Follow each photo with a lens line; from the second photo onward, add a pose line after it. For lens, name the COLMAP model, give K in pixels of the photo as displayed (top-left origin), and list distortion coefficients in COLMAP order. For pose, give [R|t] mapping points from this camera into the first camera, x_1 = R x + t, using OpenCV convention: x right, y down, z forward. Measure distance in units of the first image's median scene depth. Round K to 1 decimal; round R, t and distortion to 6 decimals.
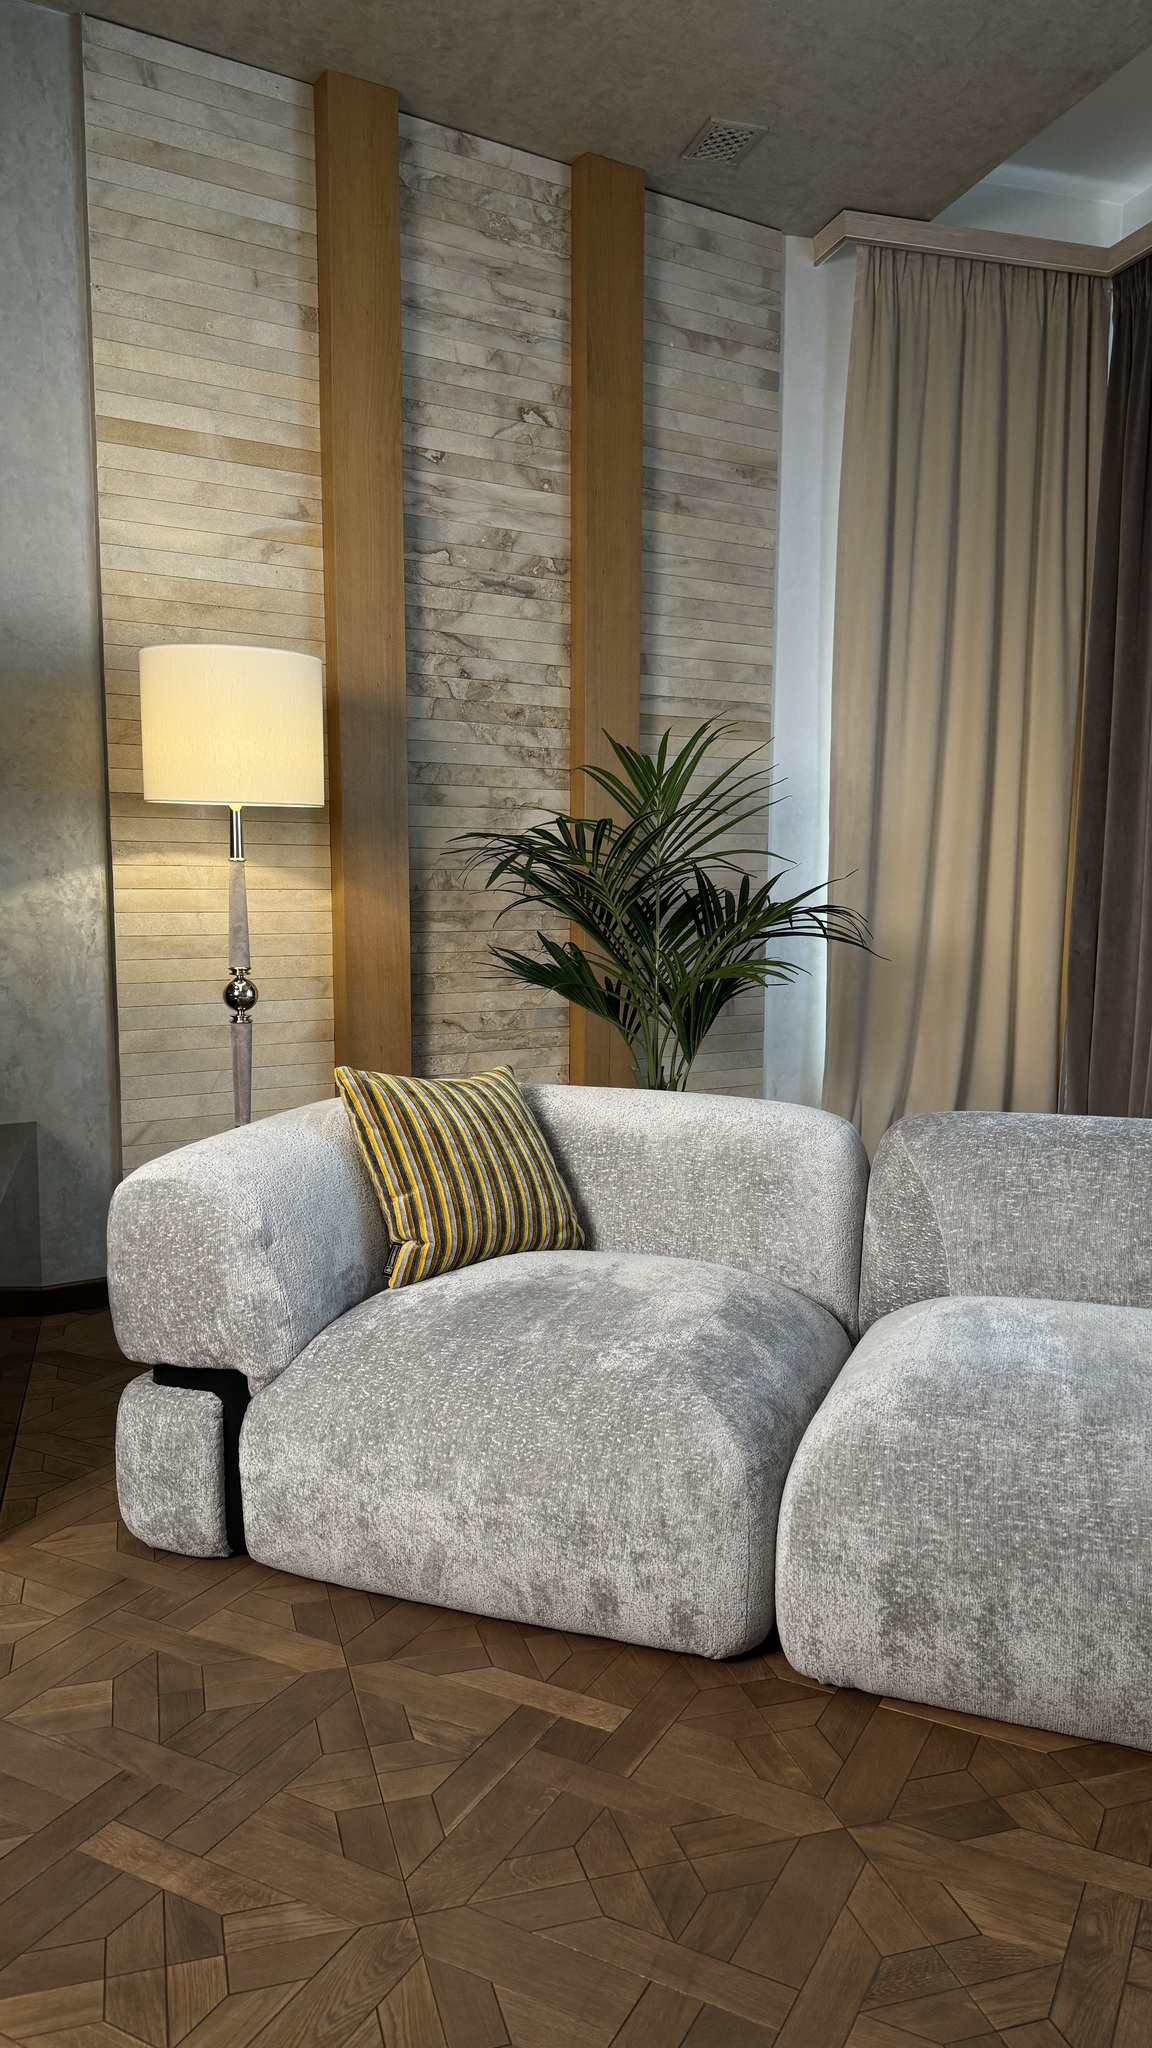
lens RADIAL K [[1441.4, 0, 576.0], [0, 1441.4, 1024.0], [0, 0, 1]] dist [0.002391, 0.001075]
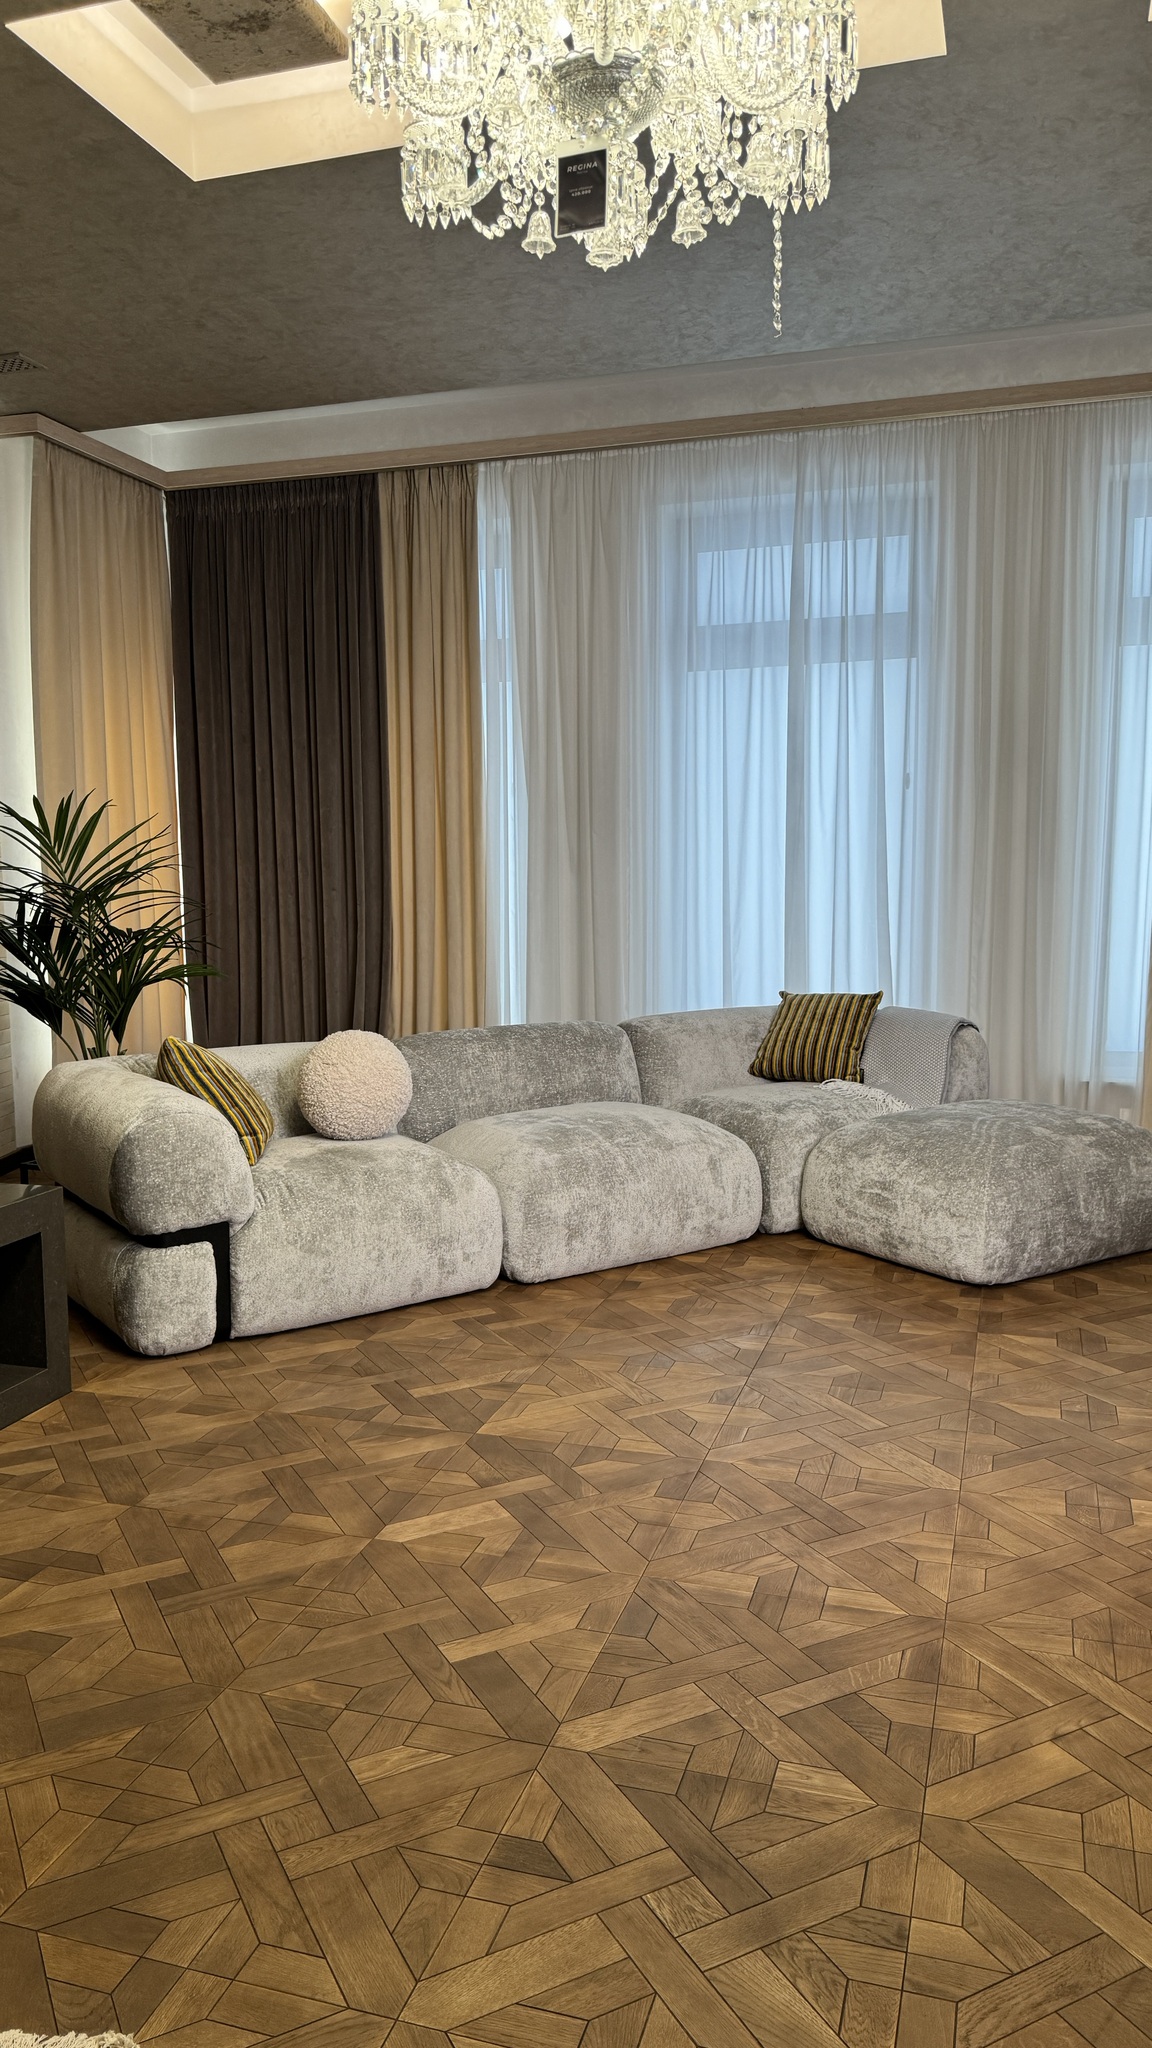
lens RADIAL K [[1441.4, 0, 576.0], [0, 1441.4, 1024.0], [0, 0, 1]] dist [0.002391, 0.001075]
pose [[0.577463, -0.090918, 0.811339, -1.313381], [0.100143, 0.994164, 0.040130, -0.009488], [-0.810252, 0.058076, 0.583197, -0.293582]]
